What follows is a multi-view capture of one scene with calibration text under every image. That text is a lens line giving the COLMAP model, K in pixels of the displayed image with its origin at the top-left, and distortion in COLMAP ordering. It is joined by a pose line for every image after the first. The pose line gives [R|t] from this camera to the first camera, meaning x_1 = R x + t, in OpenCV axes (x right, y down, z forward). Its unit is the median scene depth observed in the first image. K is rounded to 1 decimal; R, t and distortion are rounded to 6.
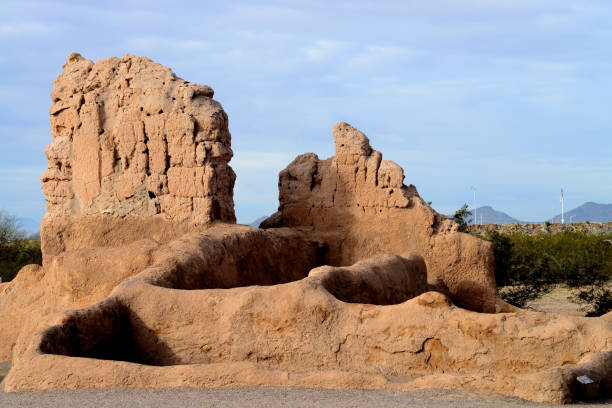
lens RADIAL K [[2414.2, 0, 307.8], [0, 2414.2, 204.6], [0, 0, 1]] dist [1.474706, 0.000000]
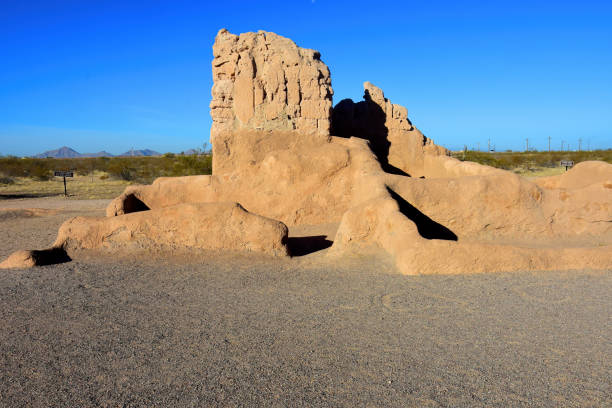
lens RADIAL K [[588.5, 0, 312.6], [0, 588.5, 226.8], [0, 0, 1]] dist [-0.047109, 0.000000]
pose [[0.909062, -0.045407, 0.414179, -0.213436], [-0.007393, 0.992130, 0.124995, 0.018853], [-0.416595, -0.116690, 0.901572, 0.638780]]
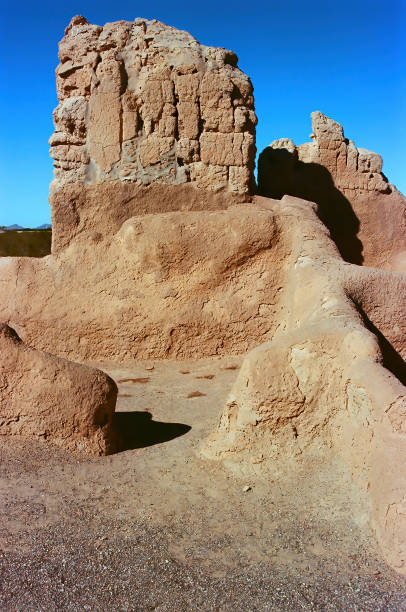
lens RADIAL K [[683.2, 0, 201.1], [0, 683.2, 317.5], [0, 0, 1]] dist [-0.073936, 0.000000]
pose [[0.938974, -0.016607, 0.343586, -0.147702], [-0.028933, 0.991482, 0.126991, 0.021894], [-0.342768, -0.129182, 0.930495, 0.747328]]
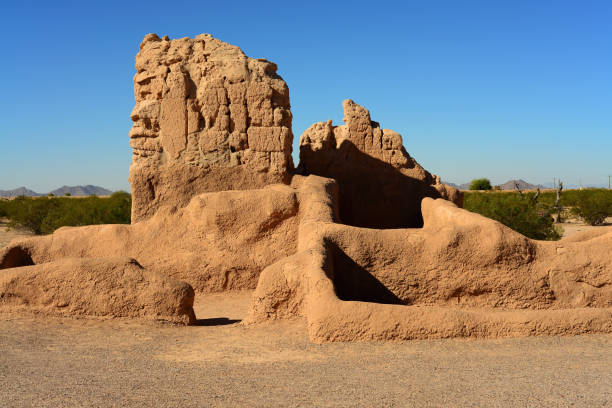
lens RADIAL K [[936.7, 0, 319.5], [0, 936.7, 210.4], [0, 0, 1]] dist [-0.035471, 0.000000]
pose [[0.922962, 0.000446, 0.384891, -0.203789], [-0.009380, 0.999728, 0.021334, 0.015989], [-0.384777, -0.023301, 0.922715, 0.554196]]
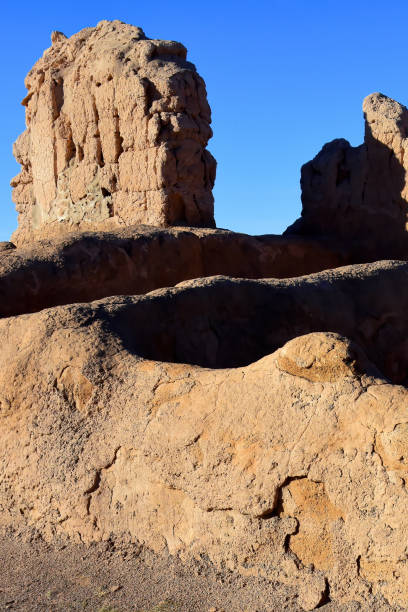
lens RADIAL K [[936.7, 0, 310.4], [0, 936.7, 346.5], [0, 0, 1]] dist [-0.035471, 0.000000]
pose [[0.967464, 0.001082, -0.253005, 0.070046], [0.017785, 0.997226, 0.072275, 0.023713], [0.252381, -0.074423, 0.964762, 0.735374]]
